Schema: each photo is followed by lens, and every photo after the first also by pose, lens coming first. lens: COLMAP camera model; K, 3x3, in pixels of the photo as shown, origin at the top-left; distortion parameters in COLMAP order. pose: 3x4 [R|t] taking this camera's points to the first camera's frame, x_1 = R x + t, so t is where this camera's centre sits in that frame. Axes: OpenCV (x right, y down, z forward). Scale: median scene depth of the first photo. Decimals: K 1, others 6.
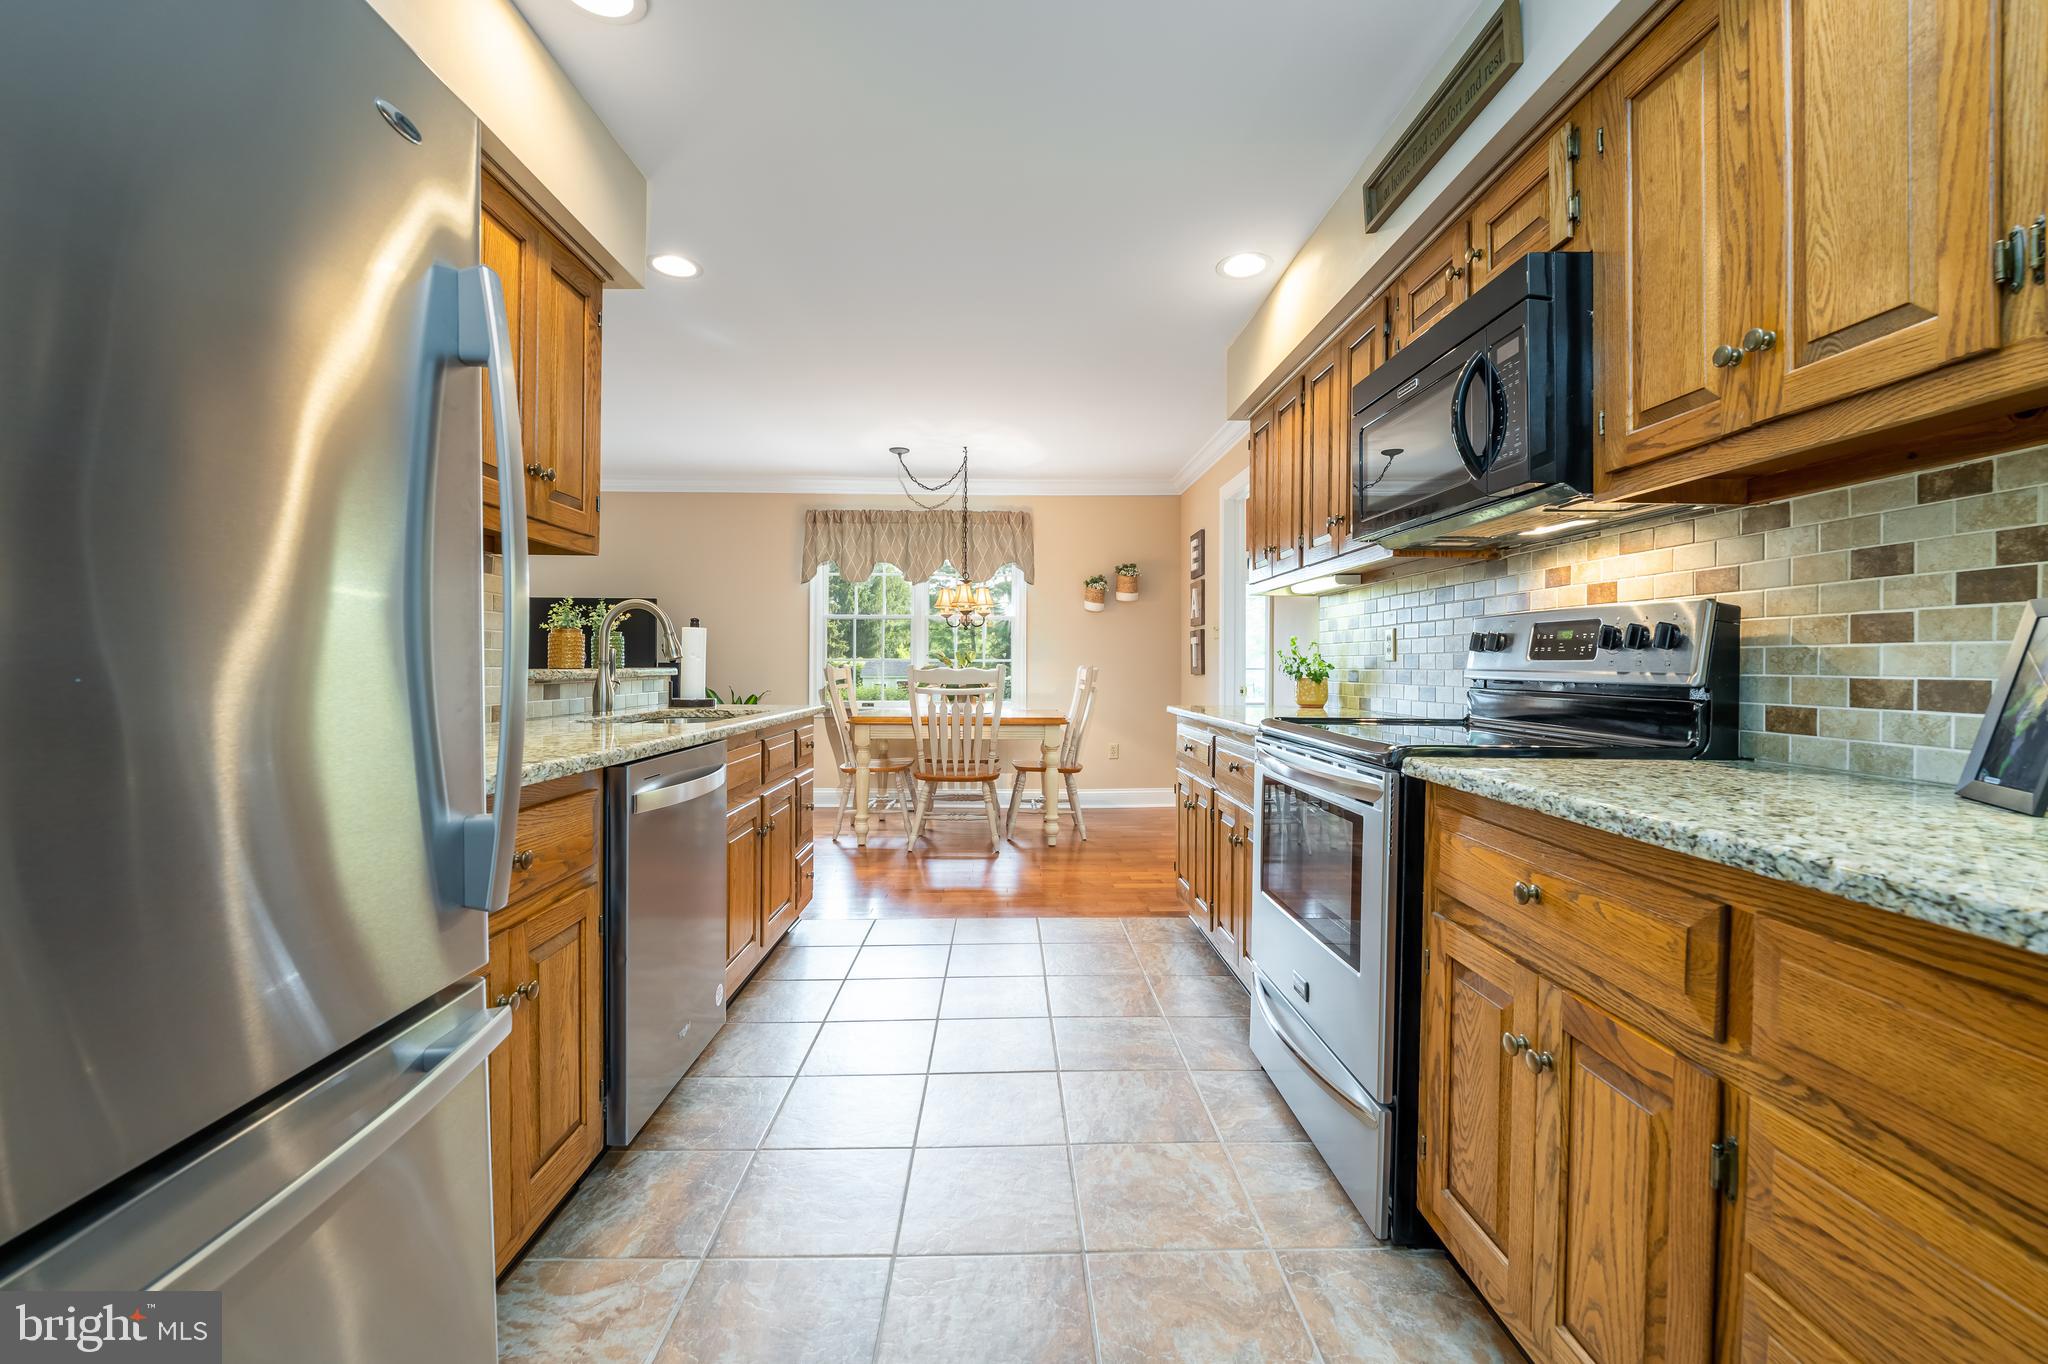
lens RADIAL K [[833.3, 0, 1023.8], [0, 833.3, 676.7], [0, 0, 1]] dist [-0.006536, -0.000620]
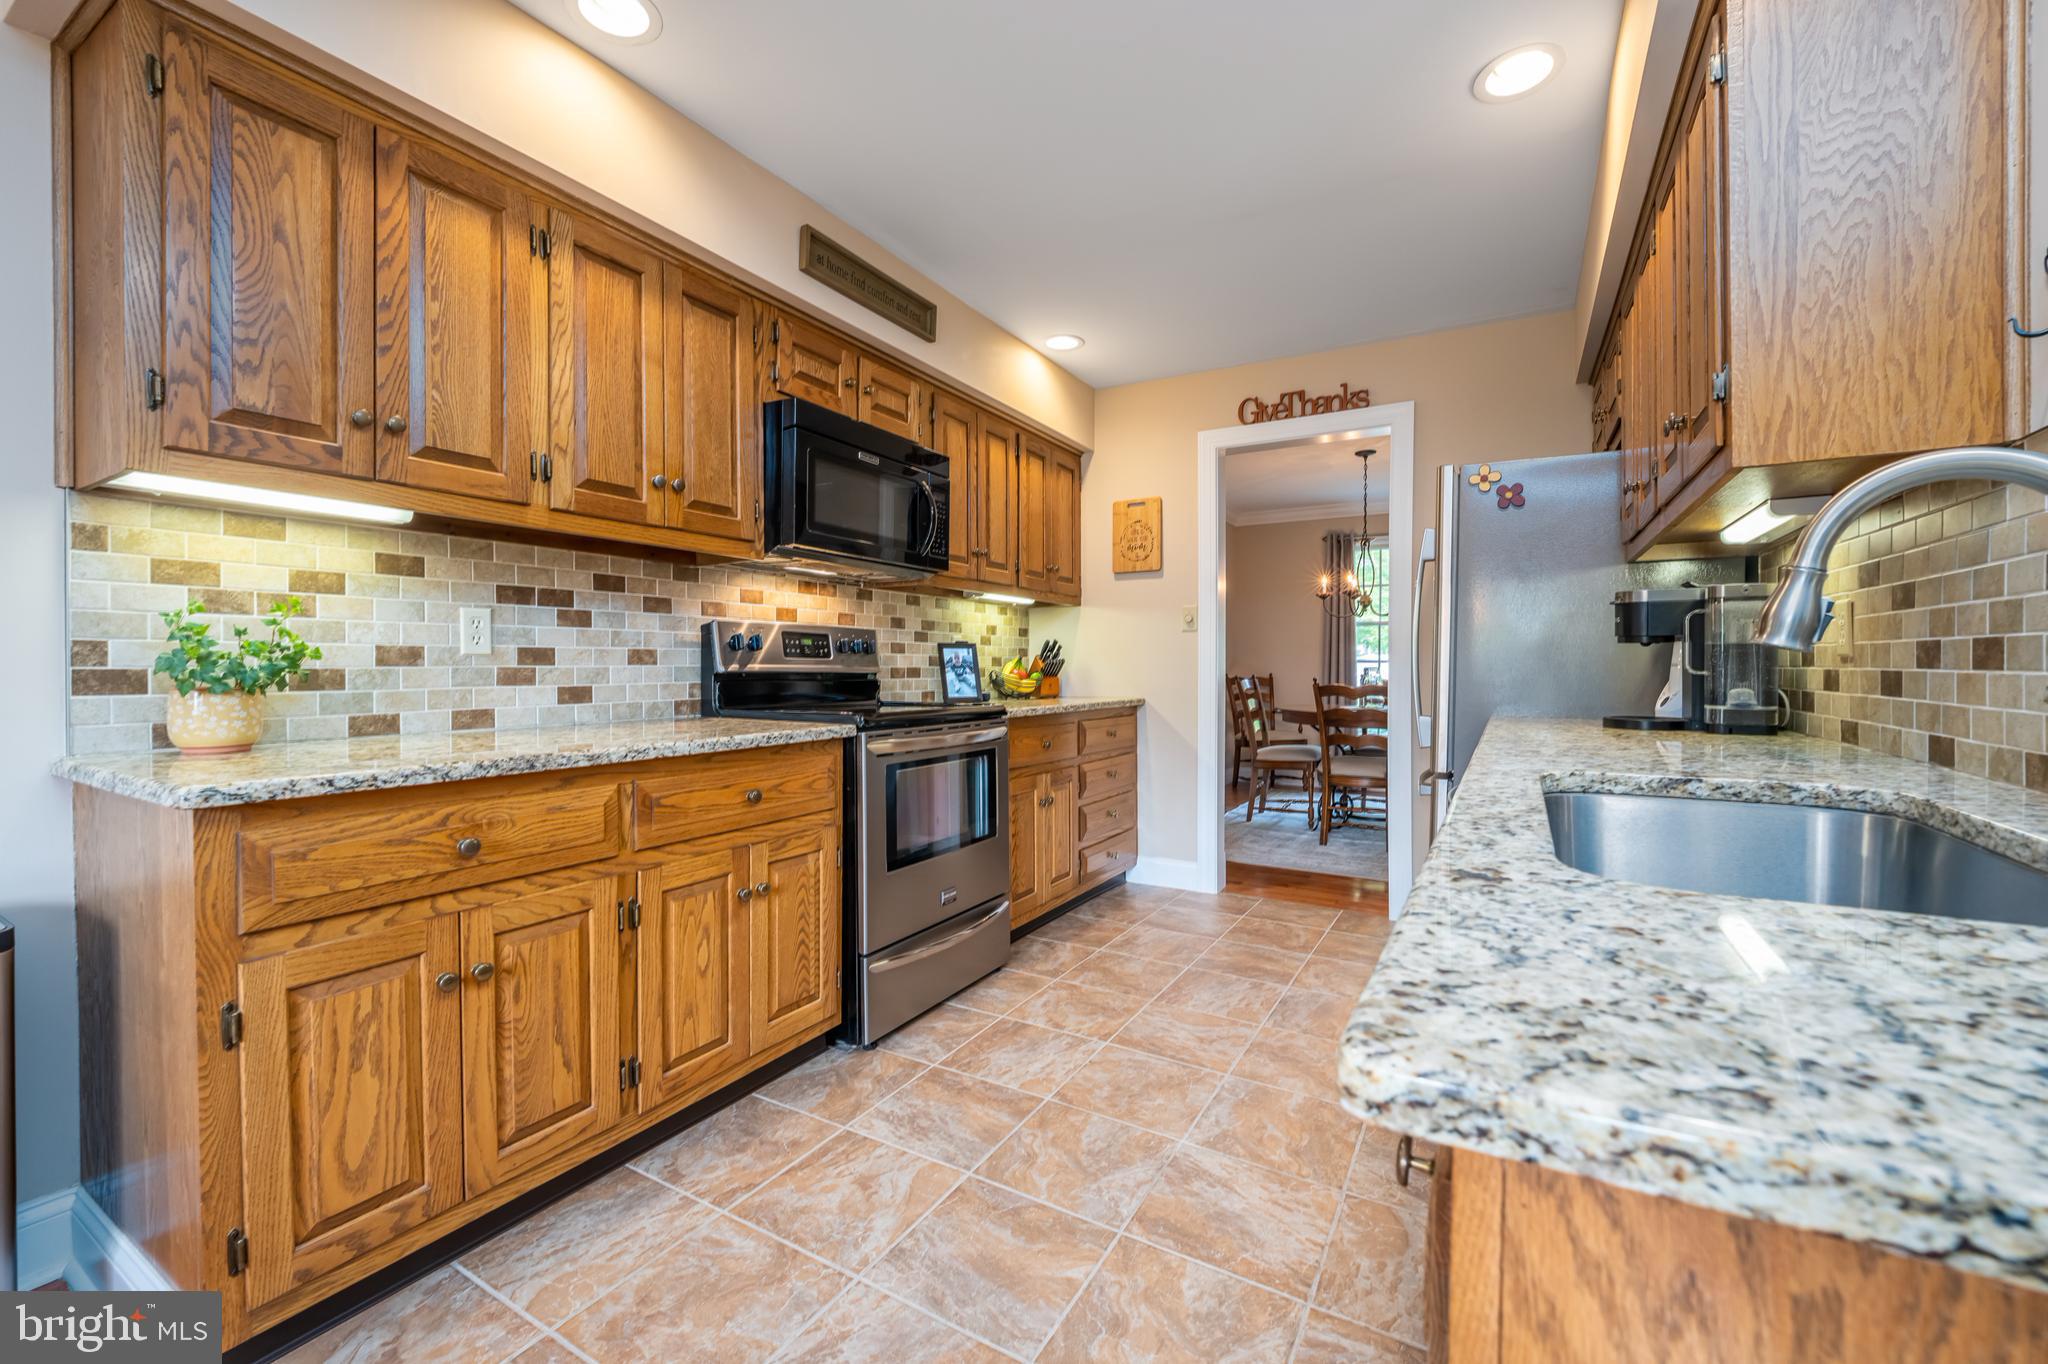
lens RADIAL K [[833.3, 0, 1026.3], [0, 833.3, 679.7], [0, 0, 1]] dist [-0.006536, -0.000620]
pose [[-0.850576, -0.025831, 0.525217, -0.572745], [-0.008470, 0.999336, 0.035433, -0.045322], [-0.525783, 0.025690, -0.850231, 2.454269]]
